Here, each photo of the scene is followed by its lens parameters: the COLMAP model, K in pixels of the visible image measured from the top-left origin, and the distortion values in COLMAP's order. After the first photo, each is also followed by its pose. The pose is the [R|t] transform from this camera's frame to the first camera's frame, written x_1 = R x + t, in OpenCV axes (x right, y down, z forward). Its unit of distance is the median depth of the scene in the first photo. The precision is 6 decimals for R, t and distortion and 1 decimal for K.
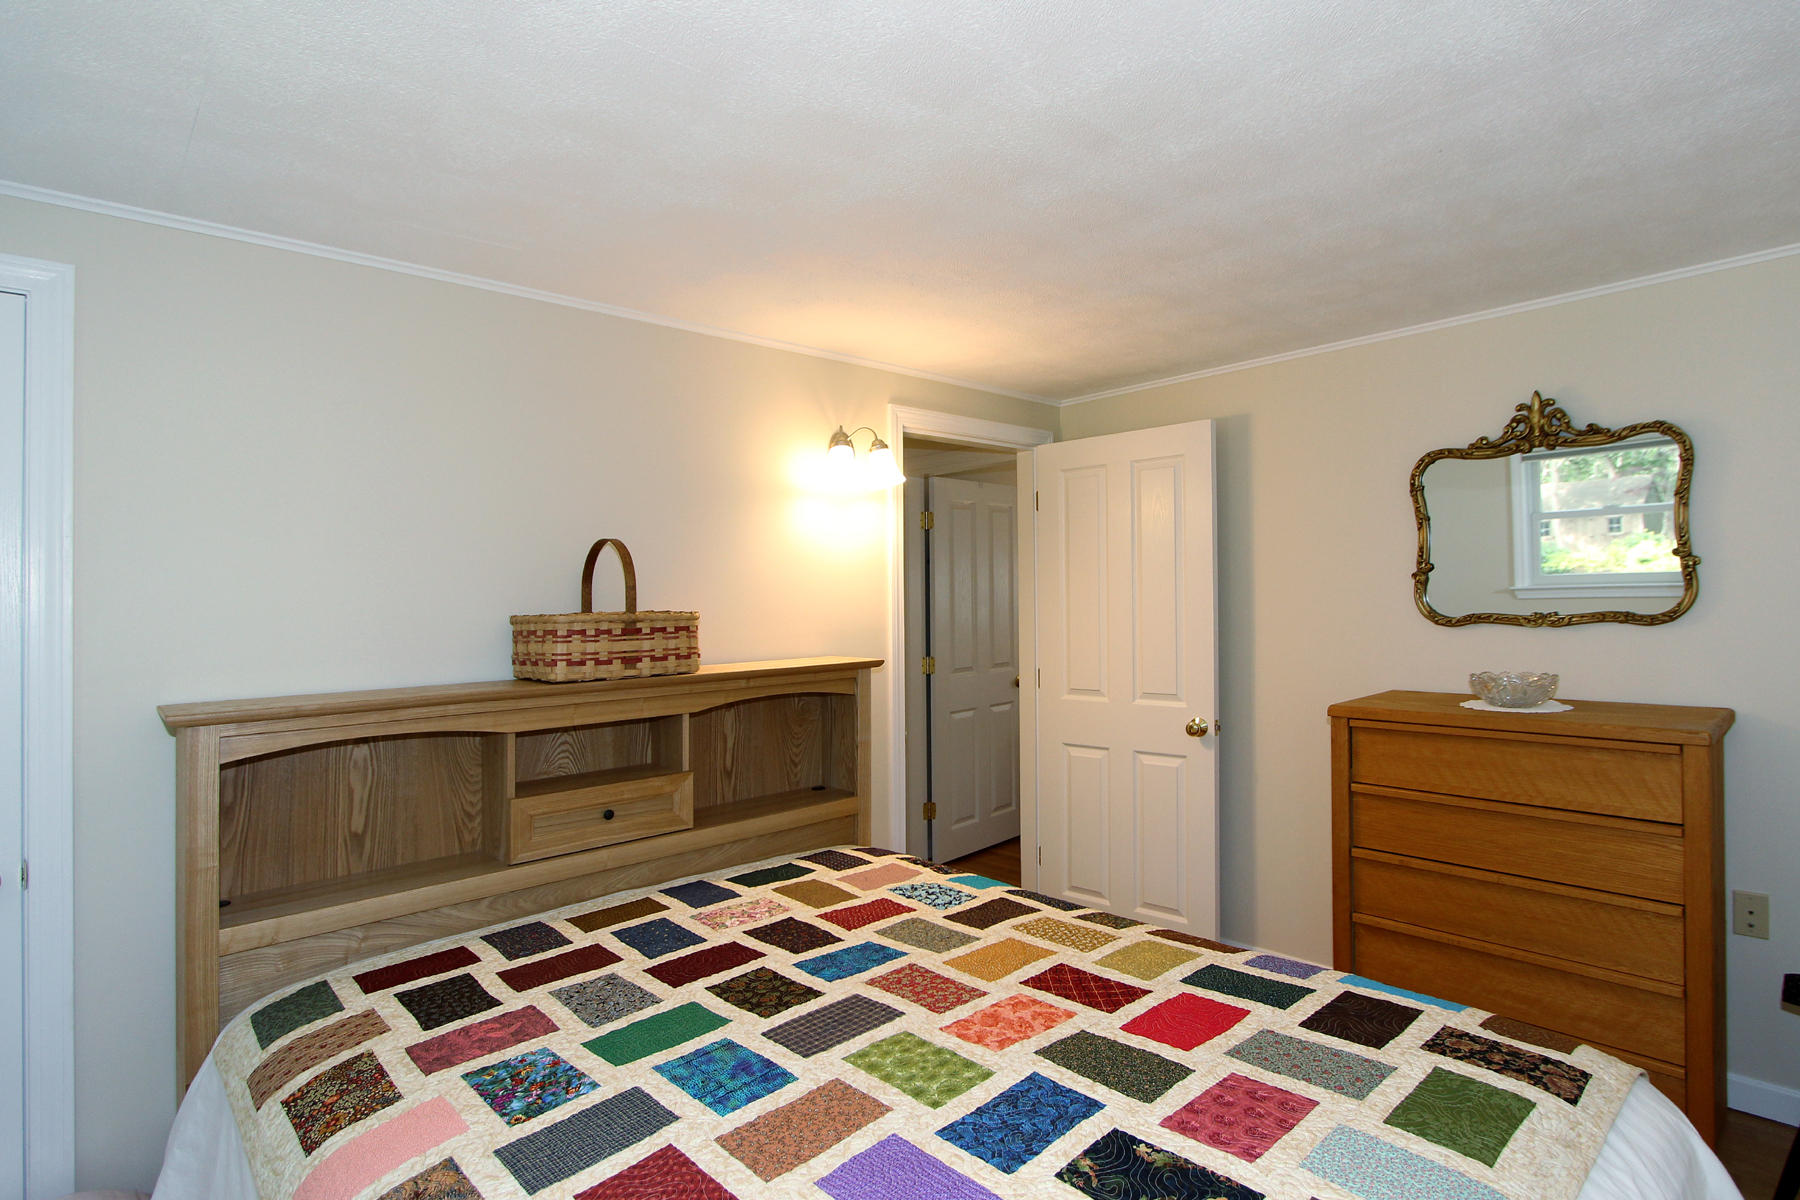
lens RADIAL K [[927.2, 0, 938.7], [0, 927.2, 561.5], [0, 0, 1]] dist [-0.020683, 0.000610]
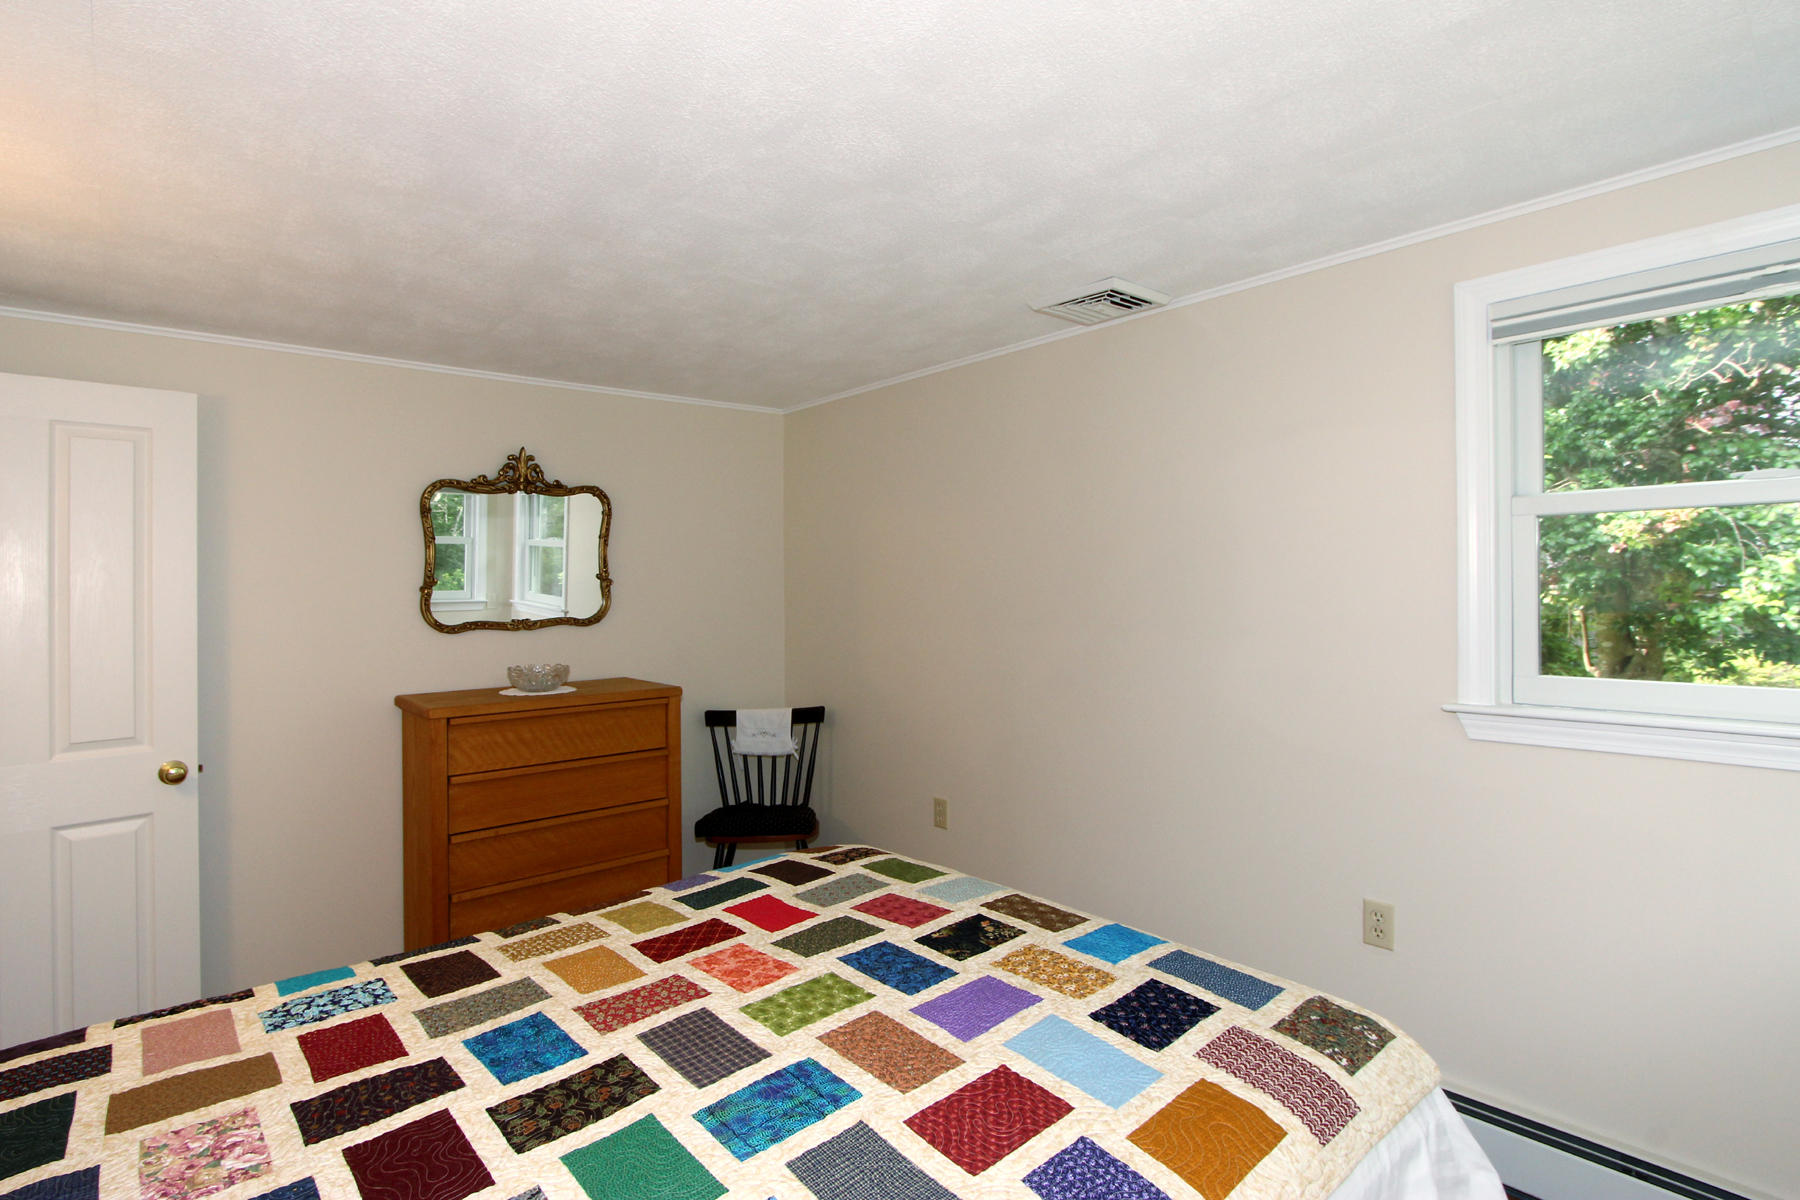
lens RADIAL K [[874.0, 0, 900.0], [0, 874.0, 600.0], [0, 0, 1]] dist [-0.025832, 0.000196]
pose [[0.034832, 0.008460, 0.999357, -0.800807], [-0.020489, 0.999760, -0.007749, 0.039825], [-0.999183, -0.020206, 0.034997, 0.624937]]
